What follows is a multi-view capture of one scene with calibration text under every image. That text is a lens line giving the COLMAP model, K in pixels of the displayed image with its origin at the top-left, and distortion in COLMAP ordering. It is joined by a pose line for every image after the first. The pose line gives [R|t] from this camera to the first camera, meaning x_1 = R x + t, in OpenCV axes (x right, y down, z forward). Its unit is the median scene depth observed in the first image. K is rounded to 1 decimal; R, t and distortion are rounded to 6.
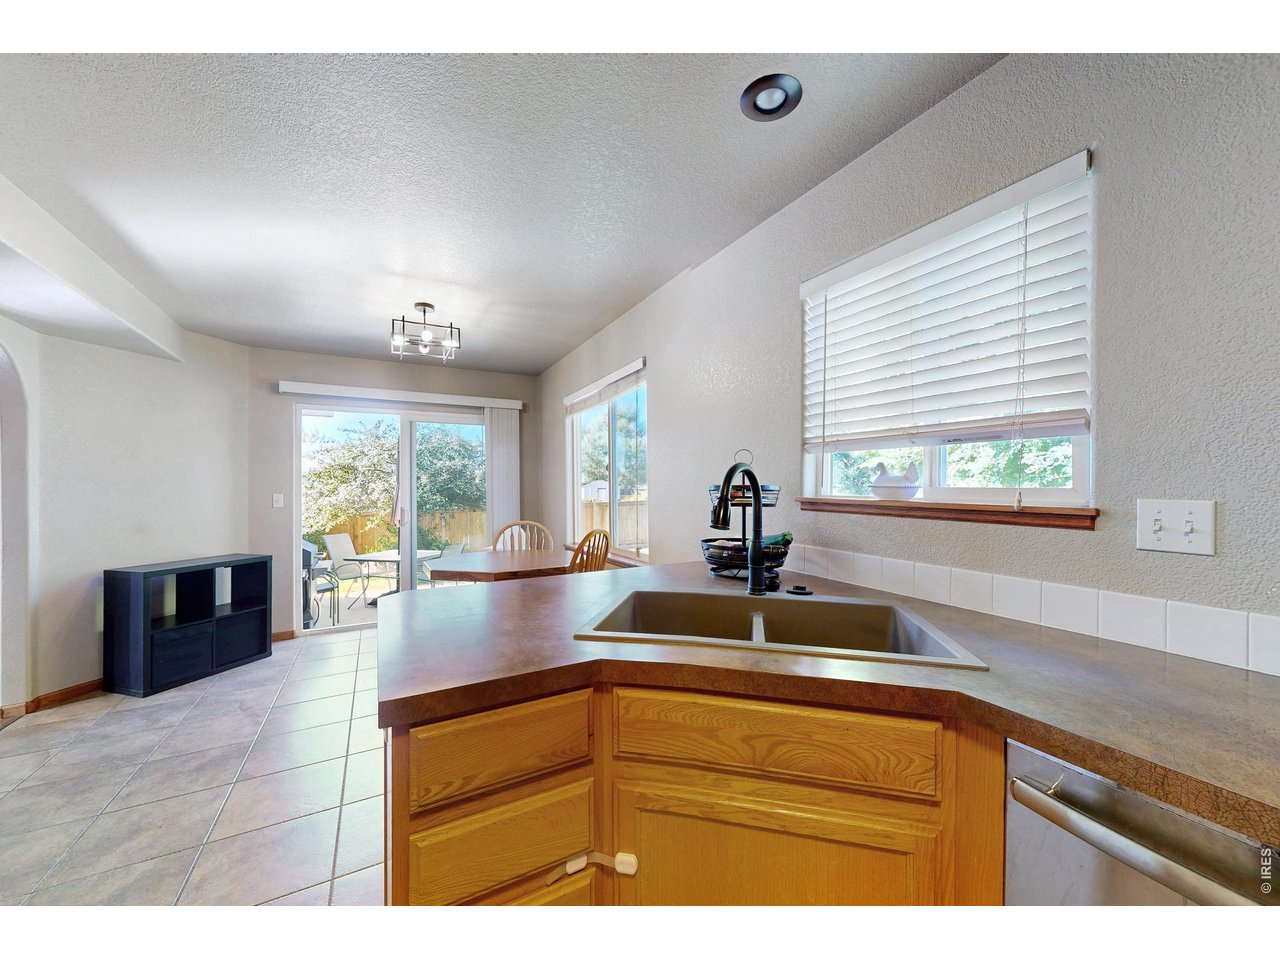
lens RADIAL K [[486.8, 0, 640.0], [0, 486.8, 480.0], [0, 0, 1]] dist [0.017985, -0.000125]
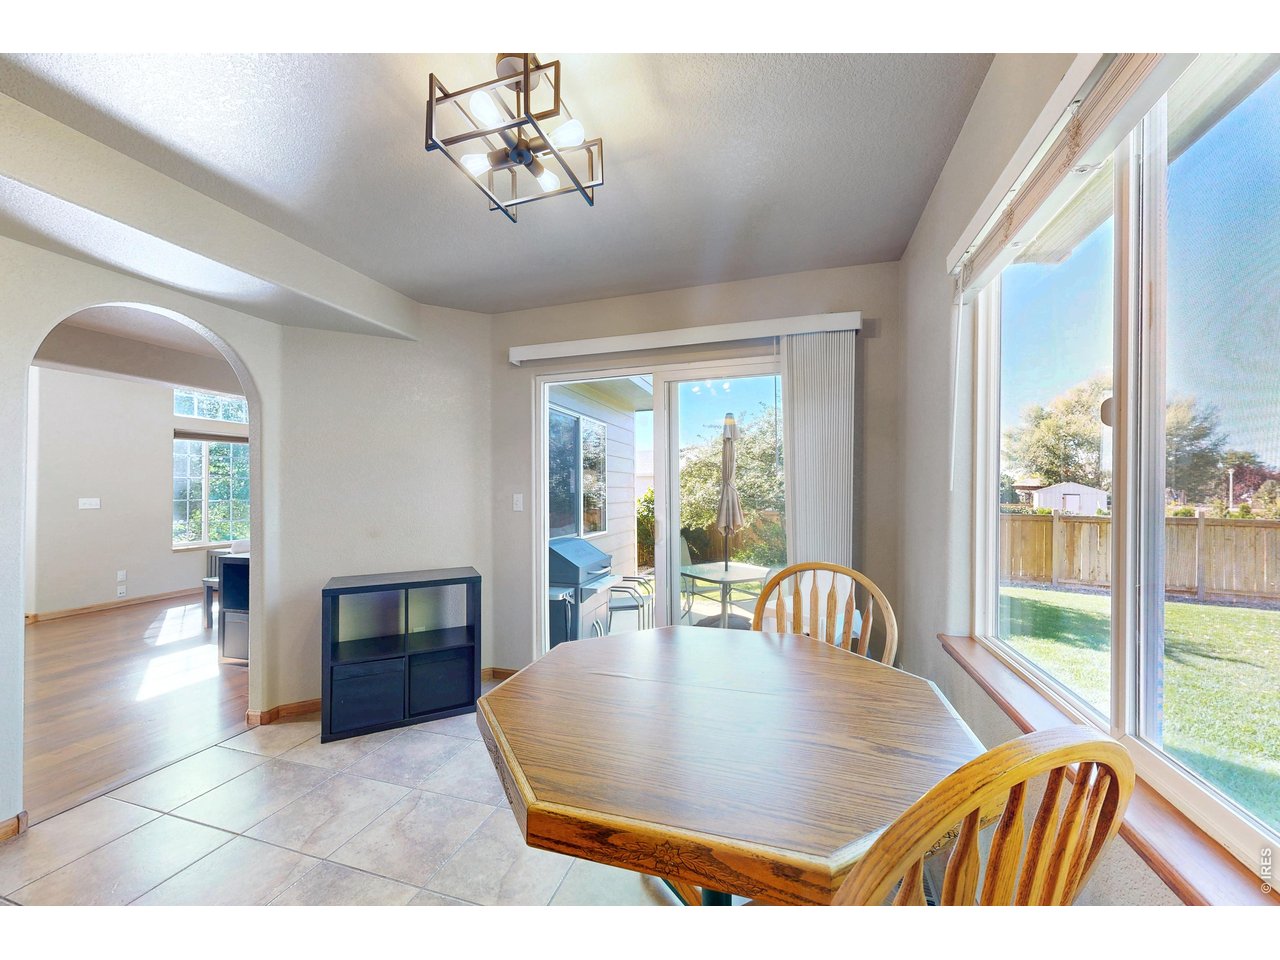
lens RADIAL K [[384.4, 0, 713.5], [0, 384.4, 486.9], [0, 0, 1]] dist [-0.000249, -0.000018]
pose [[0.679672, -0.001446, -0.733515, -0.095250], [0.014918, 0.999818, 0.011852, 0.017776], [0.733365, -0.018998, 0.679570, 1.065646]]
